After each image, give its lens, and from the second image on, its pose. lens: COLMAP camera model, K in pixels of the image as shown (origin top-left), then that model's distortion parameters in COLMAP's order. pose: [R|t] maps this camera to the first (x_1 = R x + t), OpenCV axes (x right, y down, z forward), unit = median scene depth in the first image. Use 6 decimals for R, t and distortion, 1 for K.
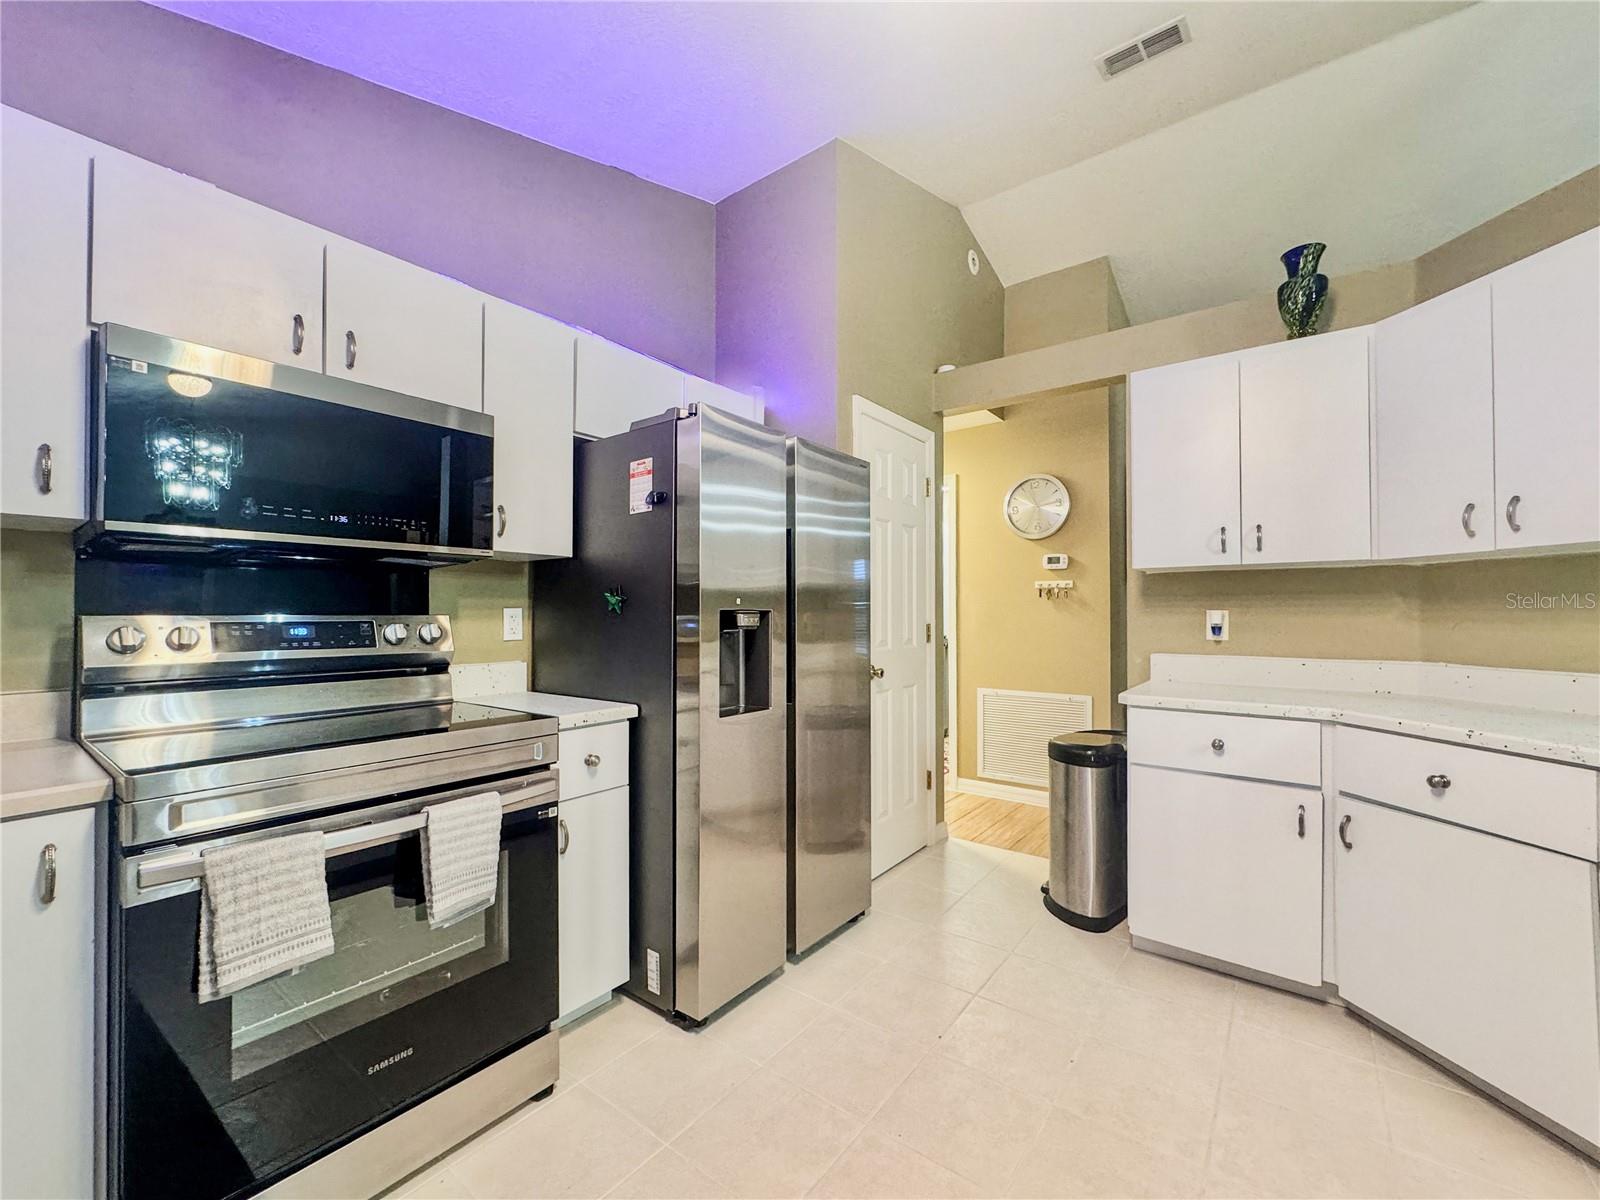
lens RADIAL K [[689.6, 0, 800.0], [0, 689.6, 600.0], [0, 0, 1]] dist [0.003494, 0.000242]
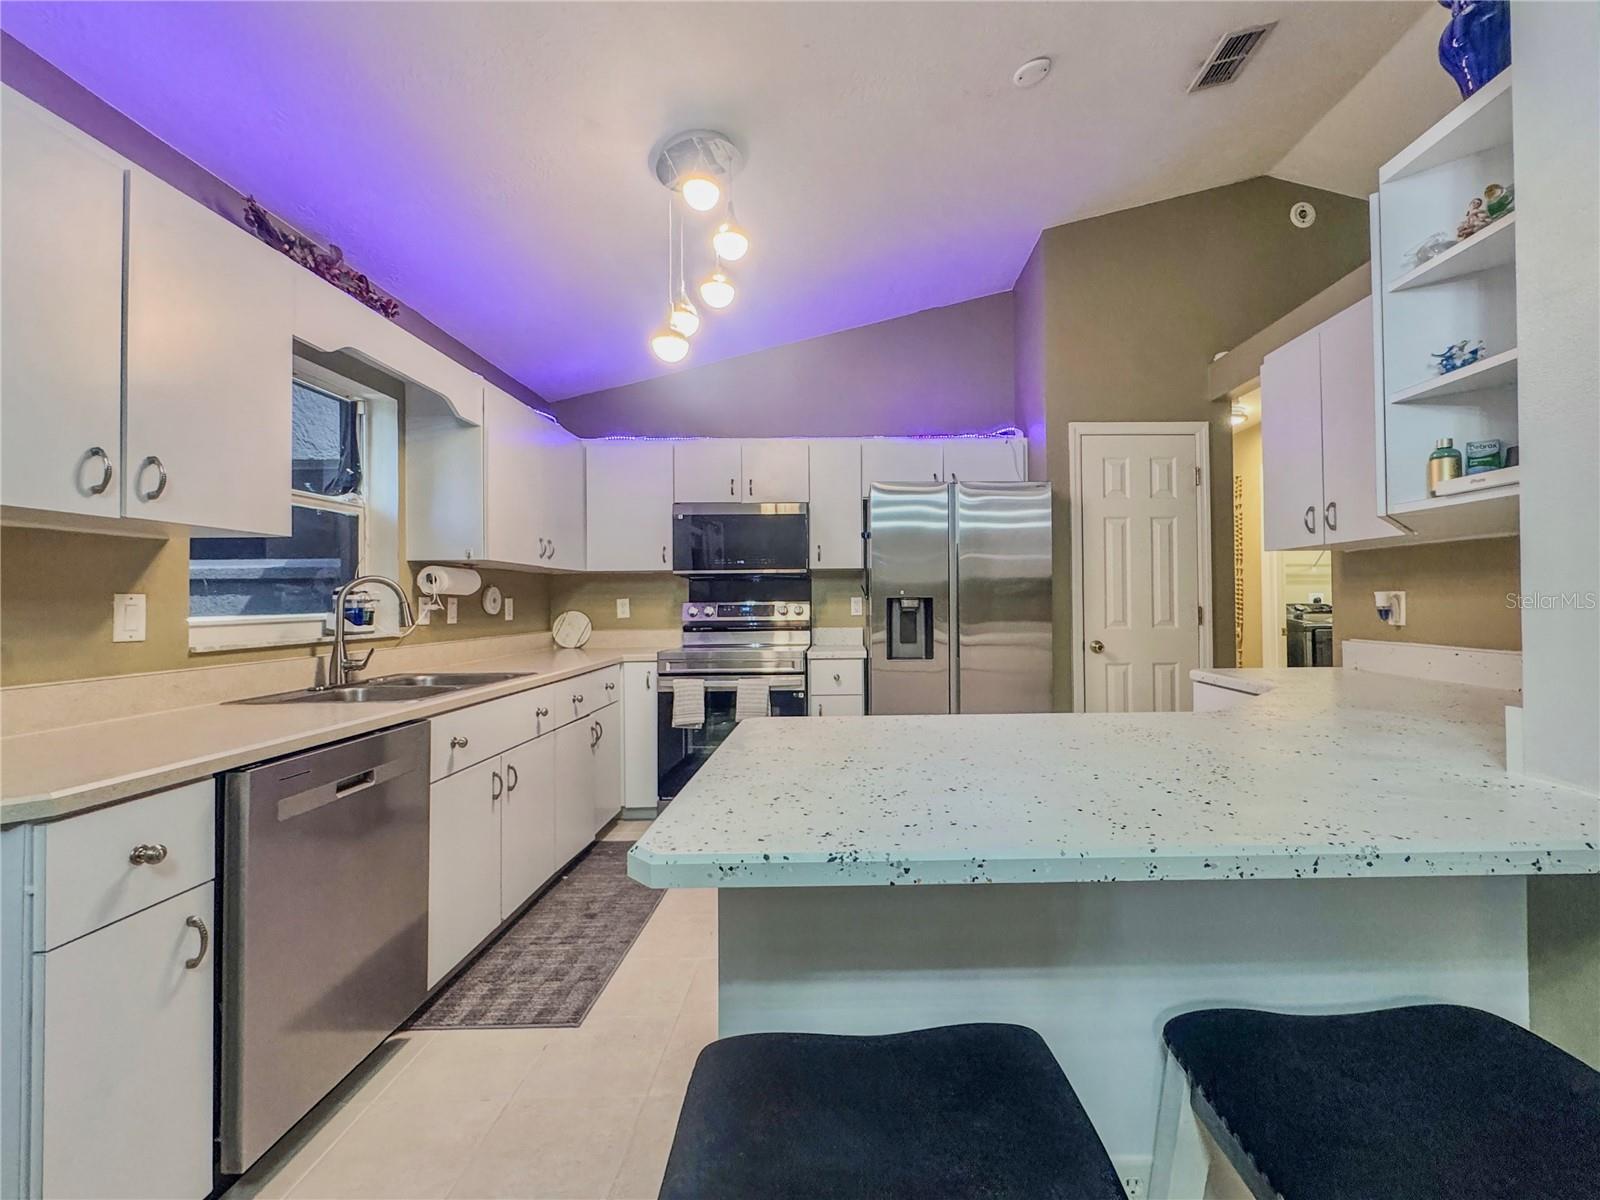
lens RADIAL K [[689.6, 0, 800.0], [0, 689.6, 600.0], [0, 0, 1]] dist [0.003494, 0.000242]
pose [[0.587580, -0.005991, -0.809144, 0.979888], [0.032185, 0.999354, 0.015972, -0.014483], [0.808526, -0.035427, 0.587393, -0.174410]]
